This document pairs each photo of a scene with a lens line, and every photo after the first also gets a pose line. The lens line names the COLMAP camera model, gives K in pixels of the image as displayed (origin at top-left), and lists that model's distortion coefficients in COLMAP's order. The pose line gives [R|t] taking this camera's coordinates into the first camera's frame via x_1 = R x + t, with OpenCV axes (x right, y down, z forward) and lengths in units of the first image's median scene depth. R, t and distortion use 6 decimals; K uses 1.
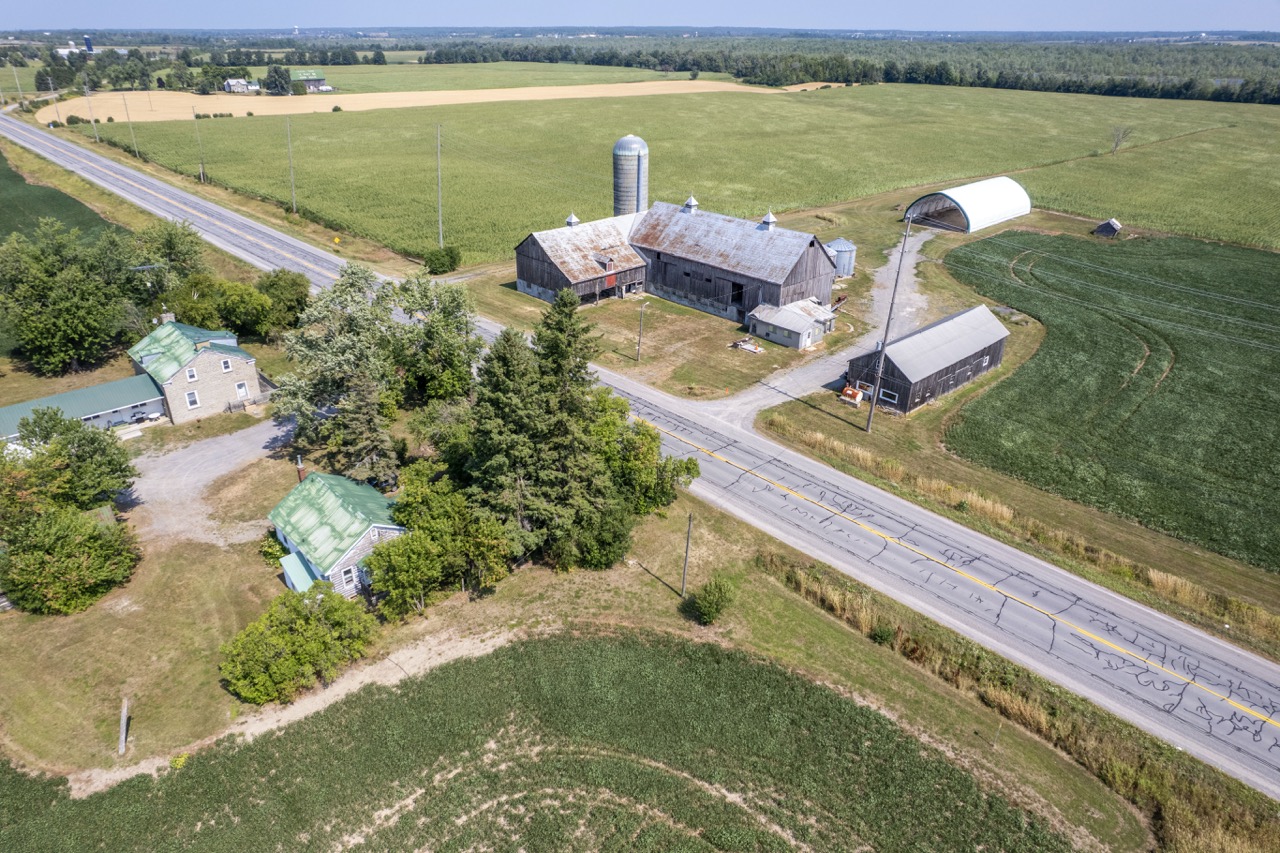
lens RADIAL K [[817.4, 0, 635.8], [0, 817.4, 431.0], [0, 0, 1]] dist [-0.085436, 0.077263]
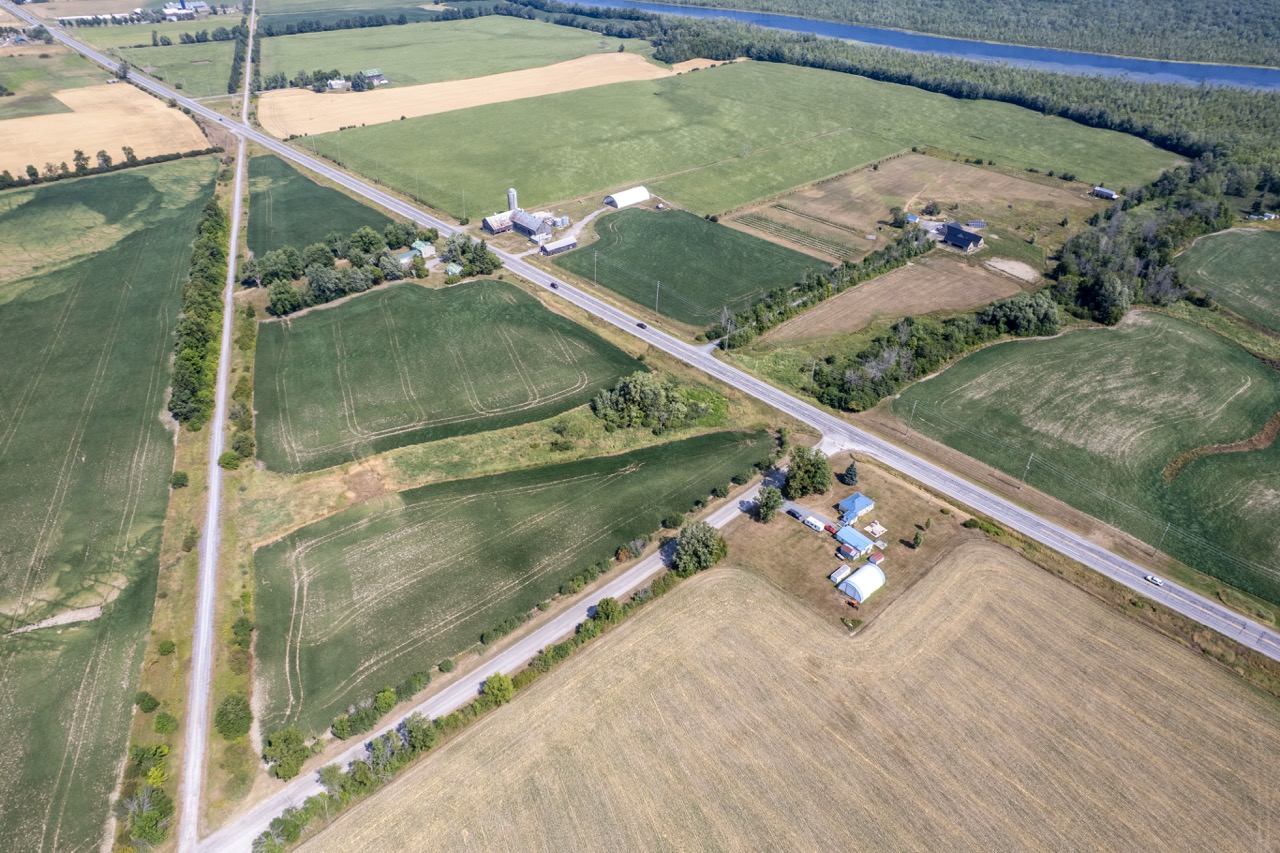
lens RADIAL K [[817.4, 0, 635.8], [0, 817.4, 431.0], [0, 0, 1]] dist [-0.085436, 0.077263]
pose [[0.999952, 0.006012, -0.007793, 0.809553], [-0.004883, 0.990470, 0.137639, 0.325959], [0.008546, -0.137594, 0.990452, -3.894720]]
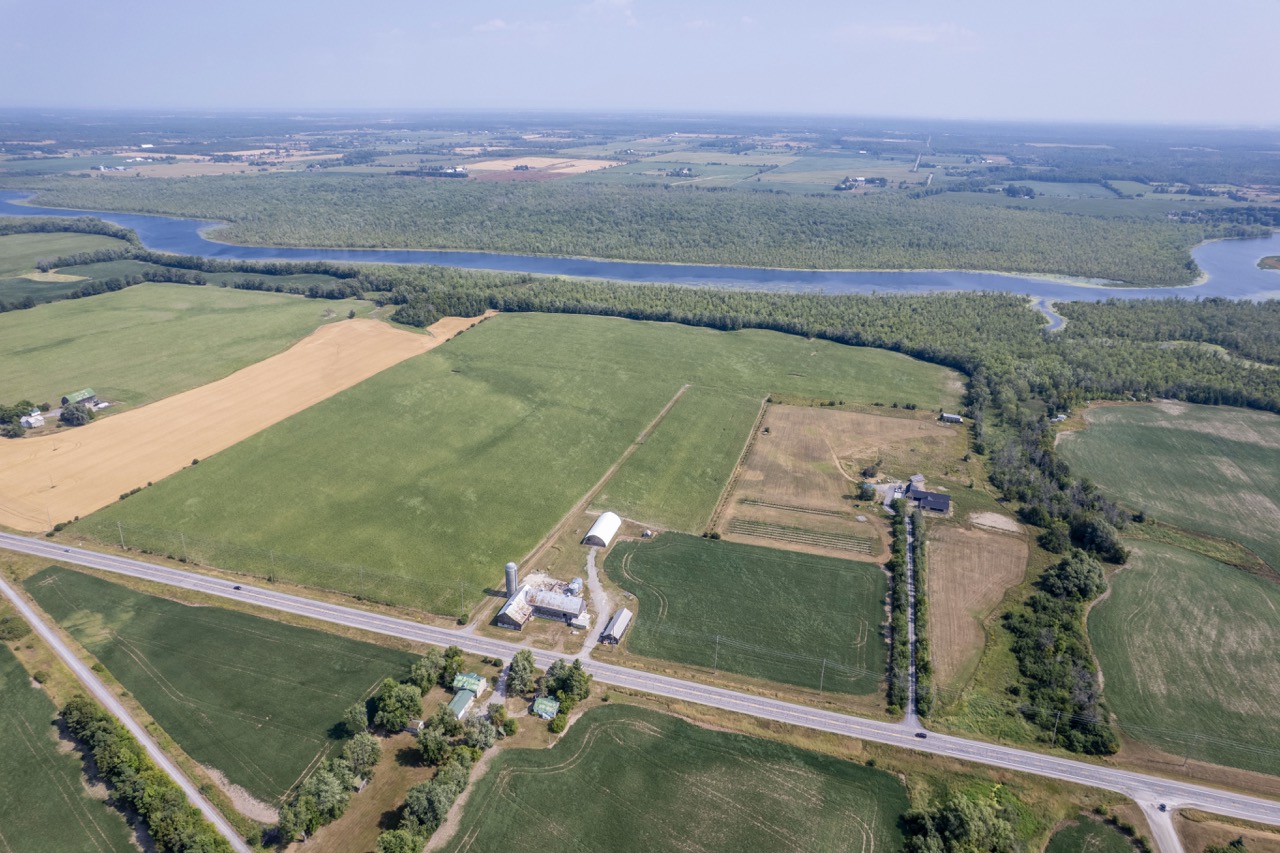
lens RADIAL K [[817.4, 0, 635.8], [0, 817.4, 431.0], [0, 0, 1]] dist [-0.085436, 0.077263]
pose [[0.868554, -0.180016, 0.461745, -1.227813], [0.212672, 0.976936, -0.019172, -0.902011], [-0.447644, 0.114852, 0.886805, -2.705476]]
